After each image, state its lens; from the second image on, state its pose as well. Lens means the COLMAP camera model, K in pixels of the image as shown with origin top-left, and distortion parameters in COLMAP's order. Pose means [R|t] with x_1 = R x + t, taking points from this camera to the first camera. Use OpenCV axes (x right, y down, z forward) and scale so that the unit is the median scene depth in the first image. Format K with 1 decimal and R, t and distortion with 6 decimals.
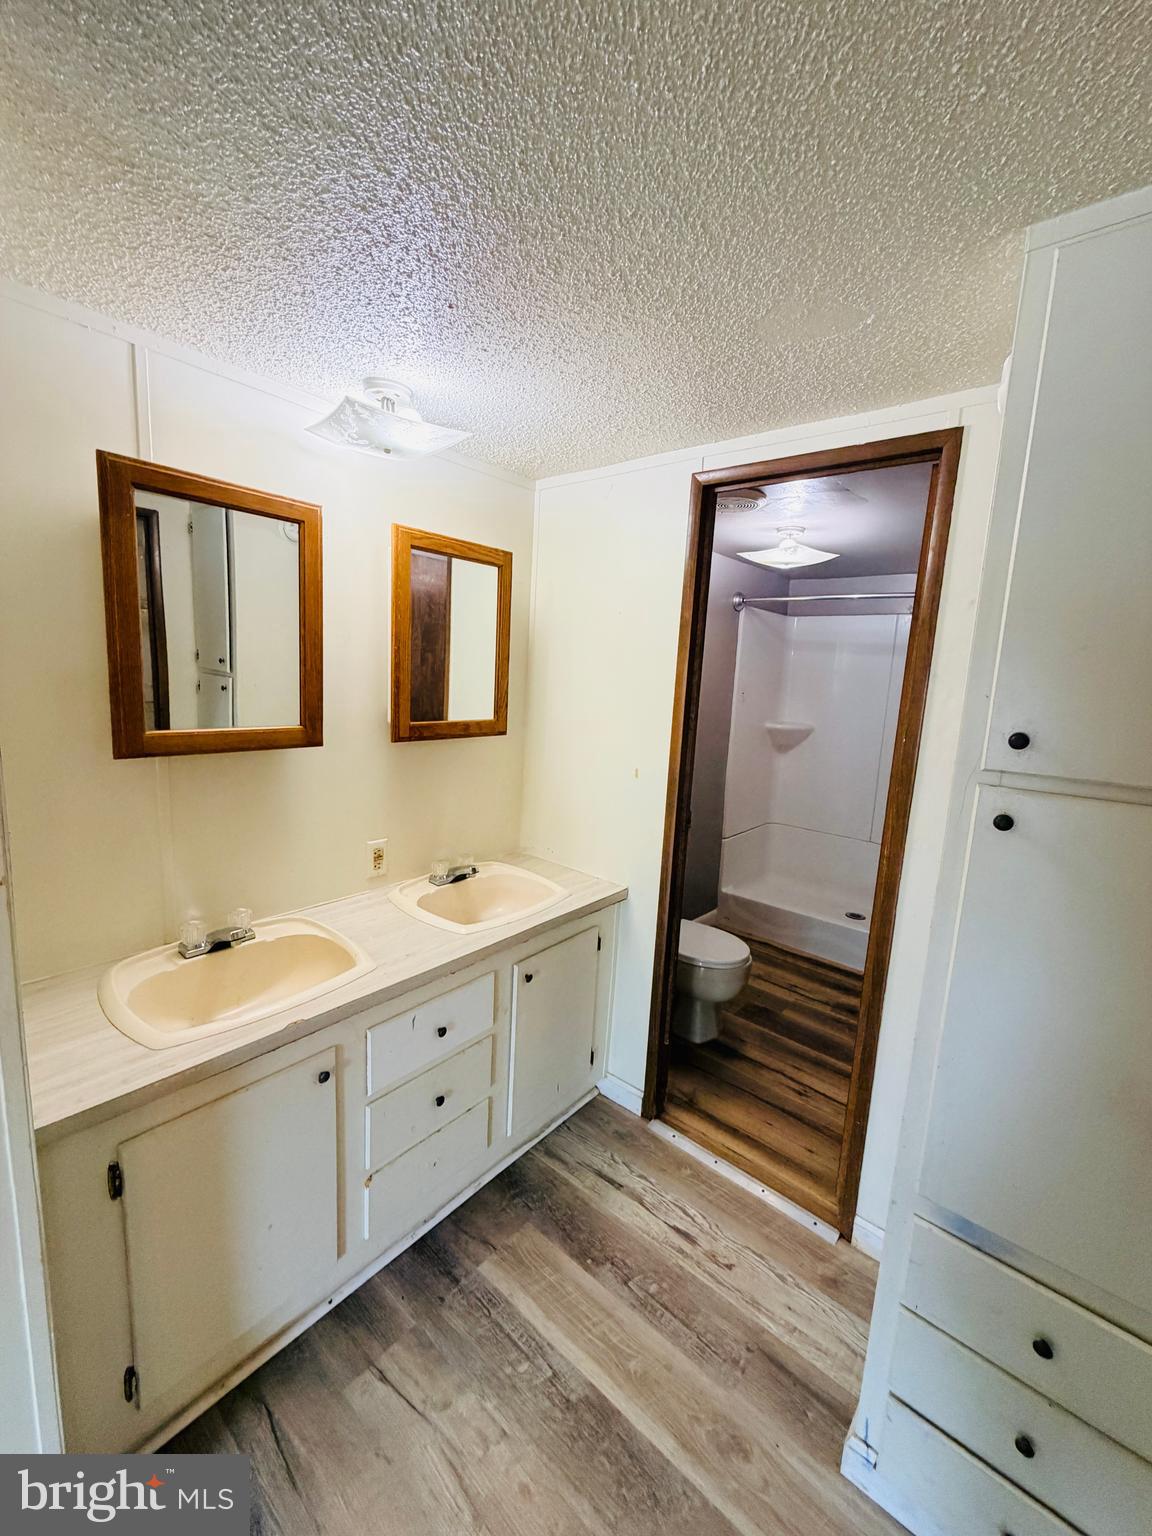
lens RADIAL K [[612.5, 0, 576.9], [0, 612.5, 765.5], [0, 0, 1]] dist [0.001077, -0.000385]
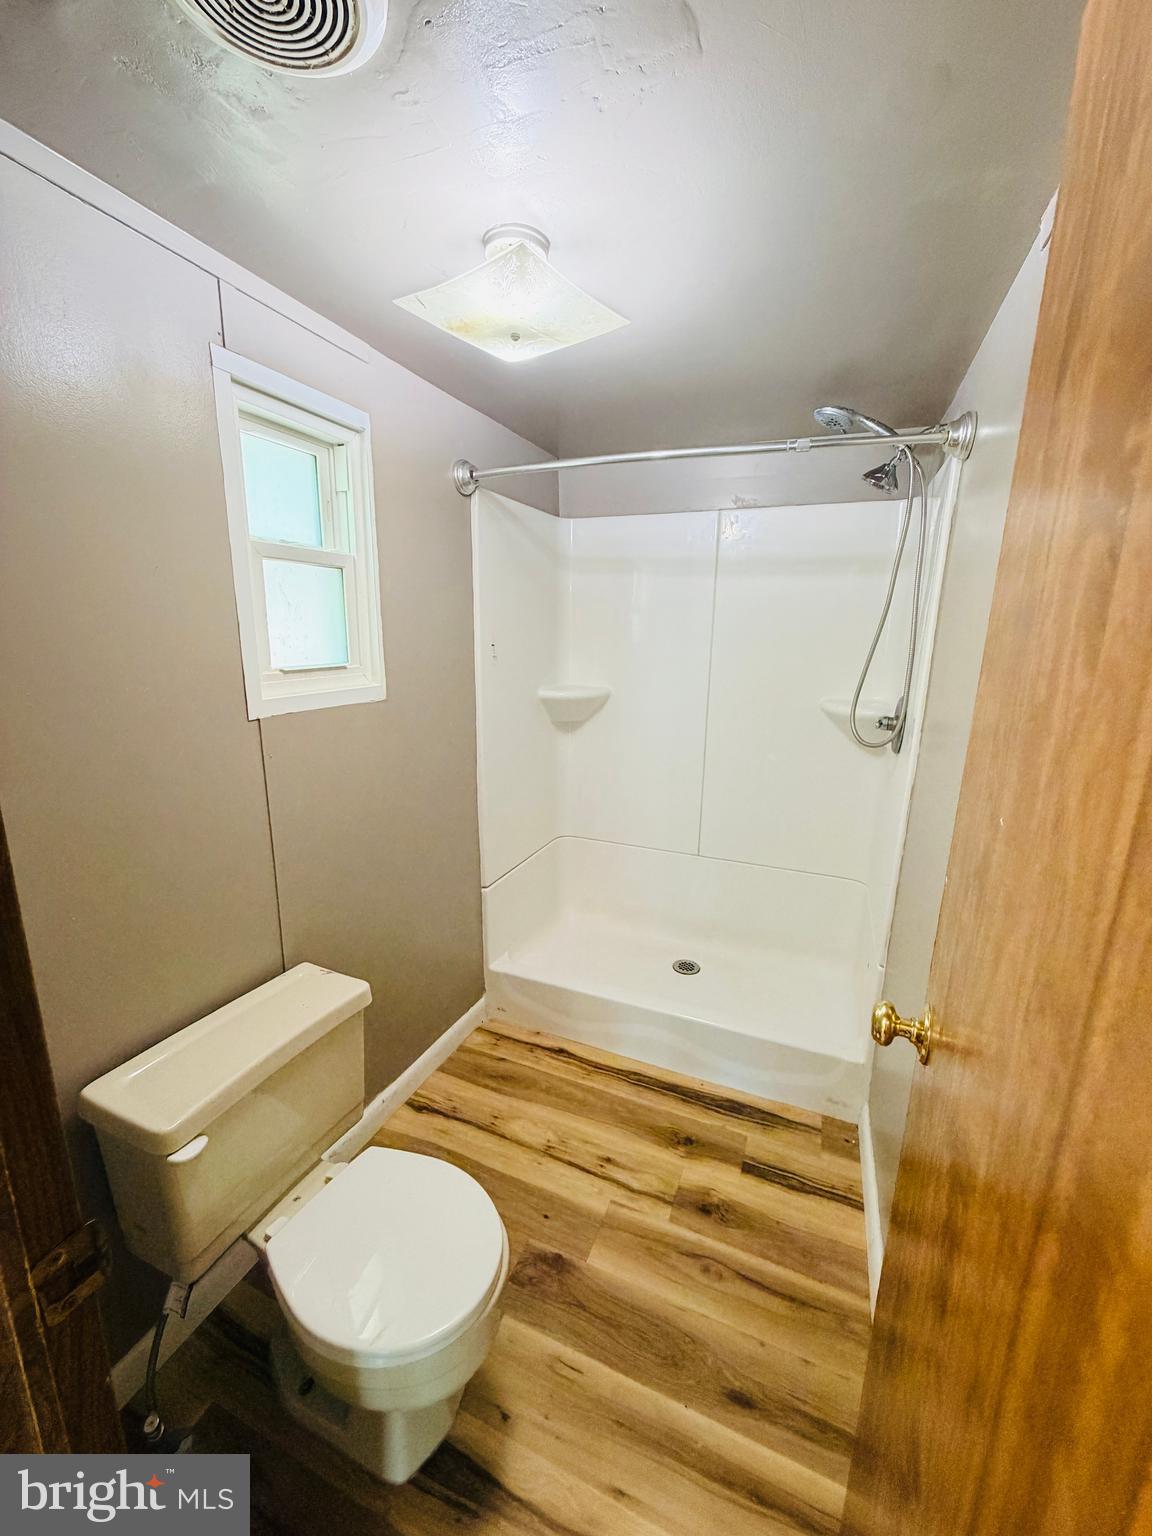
lens RADIAL K [[612.5, 0, 575.4], [0, 612.5, 764.4], [0, 0, 1]] dist [0.001077, -0.000385]
pose [[0.953491, -0.099645, 0.284474, 0.164740], [0.074619, 0.992432, 0.097521, -0.054387], [-0.292039, -0.071759, 0.953711, 0.399816]]
